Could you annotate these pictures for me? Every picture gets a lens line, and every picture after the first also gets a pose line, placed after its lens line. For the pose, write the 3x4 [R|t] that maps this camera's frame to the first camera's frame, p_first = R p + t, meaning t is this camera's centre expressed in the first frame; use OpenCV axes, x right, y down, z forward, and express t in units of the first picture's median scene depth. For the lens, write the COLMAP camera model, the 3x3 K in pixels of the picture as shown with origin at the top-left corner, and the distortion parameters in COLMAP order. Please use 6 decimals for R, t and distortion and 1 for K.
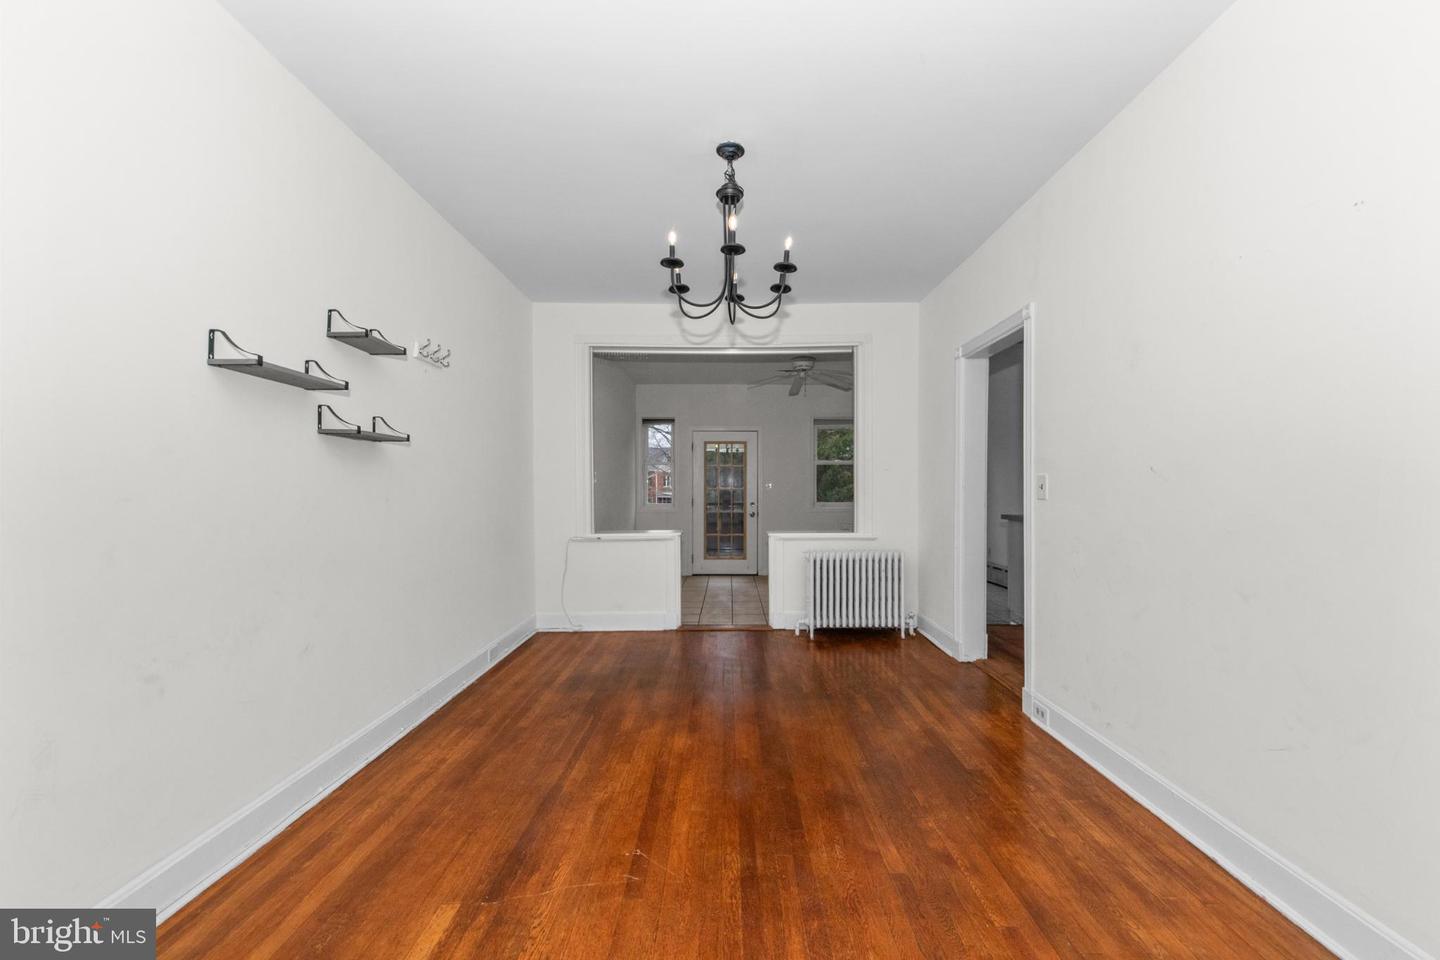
lens RADIAL K [[543.5, 0, 725.8], [0, 543.5, 485.5], [0, 0, 1]] dist [0.000263, -0.000371]
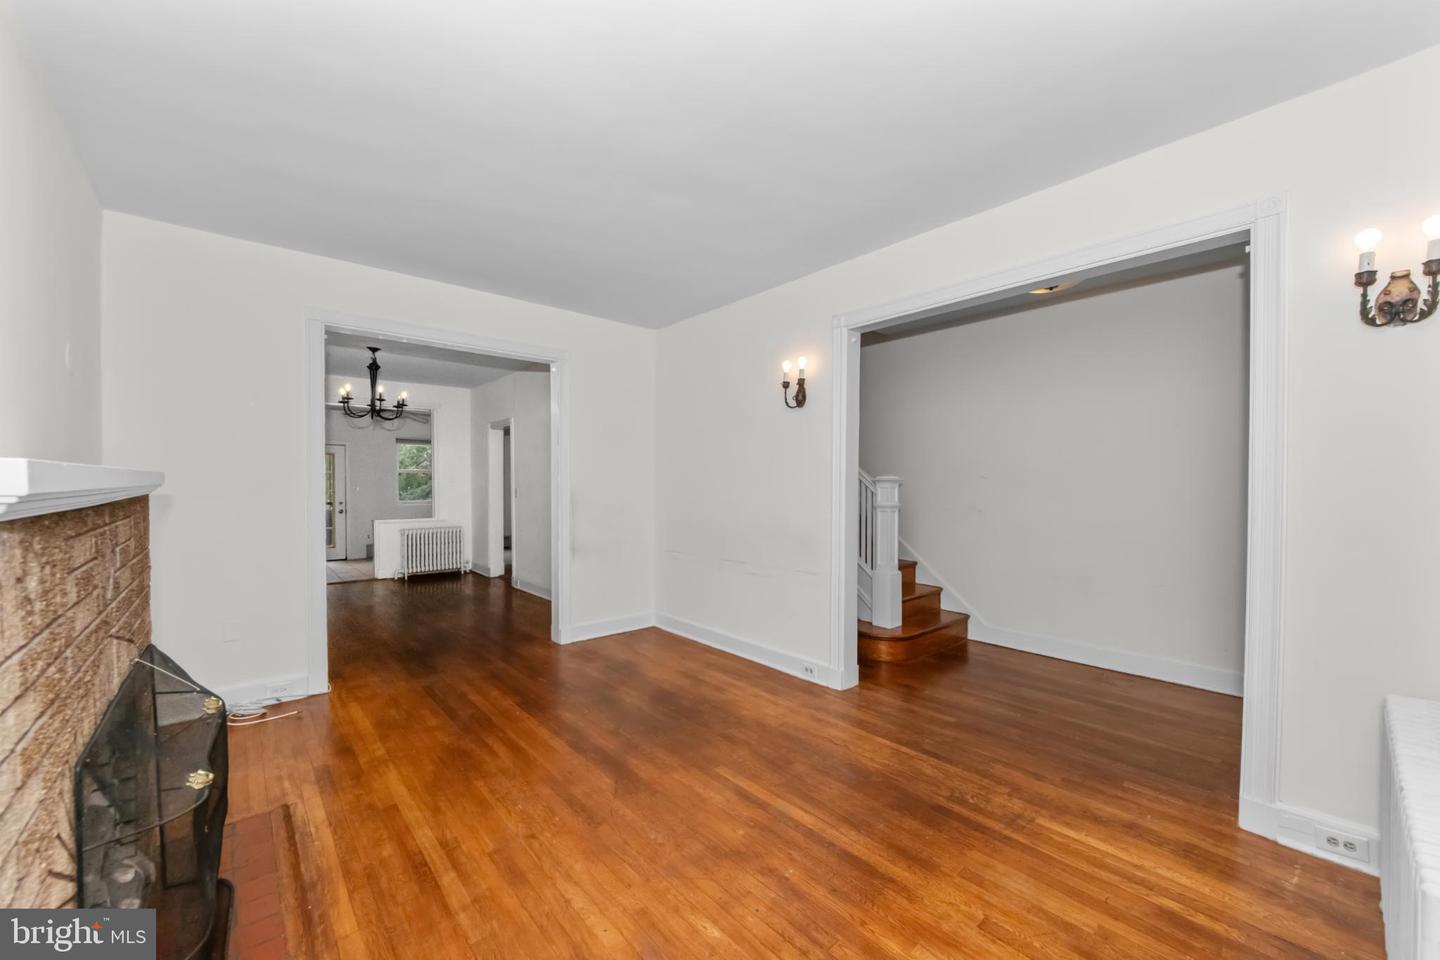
lens RADIAL K [[555.3, 0, 725.1], [0, 555.3, 486.1], [0, 0, 1]] dist [0.001057, -0.000418]
pose [[0.750473, -0.009128, 0.660838, -0.412605], [0.001900, 0.999930, 0.011654, -0.054734], [-0.660898, -0.007491, 0.750438, -1.662916]]
